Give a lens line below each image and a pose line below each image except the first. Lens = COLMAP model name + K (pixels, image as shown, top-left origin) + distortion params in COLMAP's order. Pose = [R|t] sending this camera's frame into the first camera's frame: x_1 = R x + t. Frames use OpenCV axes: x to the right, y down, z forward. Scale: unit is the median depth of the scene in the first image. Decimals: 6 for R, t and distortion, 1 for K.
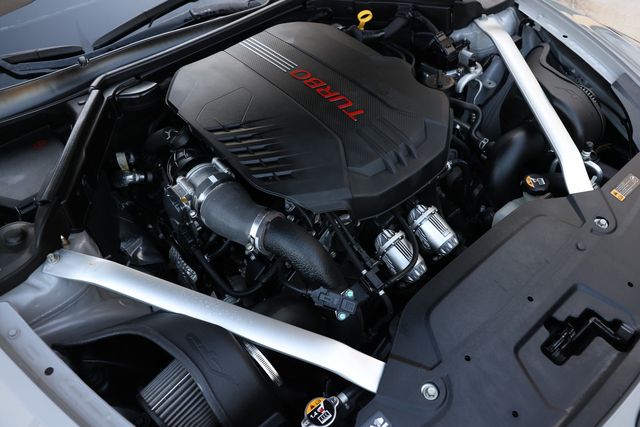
lens RADIAL K [[496.2, 0, 320.0], [0, 496.2, 213.5], [0, 0, 1]] dist [-0.120853, 0.096067]
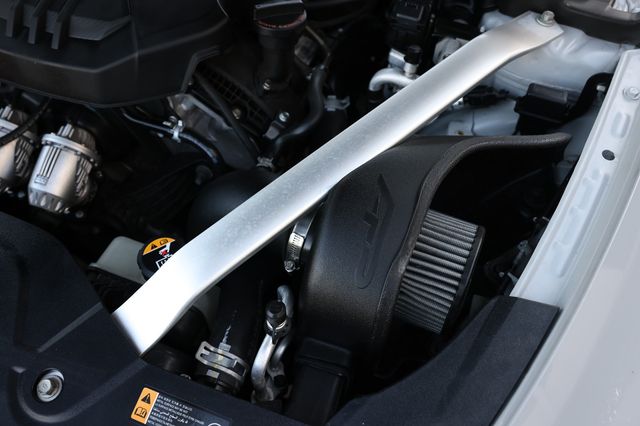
lens RADIAL K [[496.2, 0, 320.0], [0, 496.2, 213.0], [0, 0, 1]] dist [-0.120853, 0.096067]
pose [[0.514487, 0.759477, -0.398117, 0.696951], [-0.684928, 0.643310, 0.342091, -0.374769], [0.515923, 0.096680, 0.851162, 0.655193]]
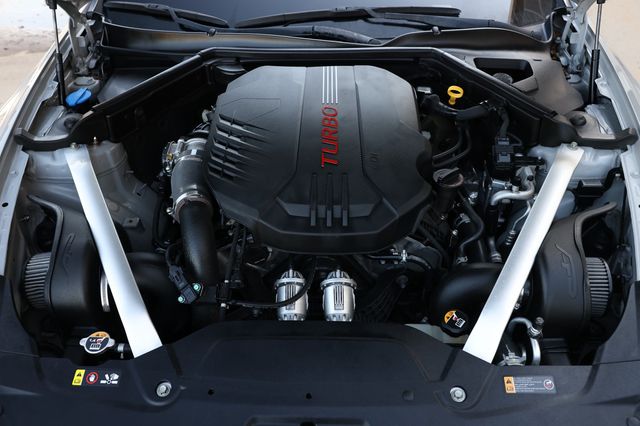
lens RADIAL K [[496.2, 0, 320.0], [0, 496.2, 213.0], [0, 0, 1]] dist [-0.120853, 0.096067]
pose [[0.749227, 0.493166, -0.442093, 0.561476], [-0.512428, 0.854530, 0.084823, -0.182341], [0.419614, 0.162989, 0.892949, 0.069528]]
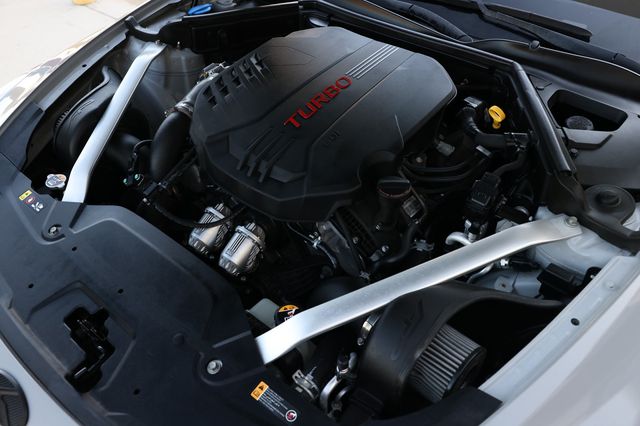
lens RADIAL K [[496.2, 0, 320.0], [0, 496.2, 213.0], [0, 0, 1]] dist [-0.120853, 0.096067]
pose [[0.200416, 0.734972, -0.647804, 0.876808], [-0.725790, 0.555526, 0.405734, -0.543985], [0.658075, 0.388854, 0.644771, 0.424764]]
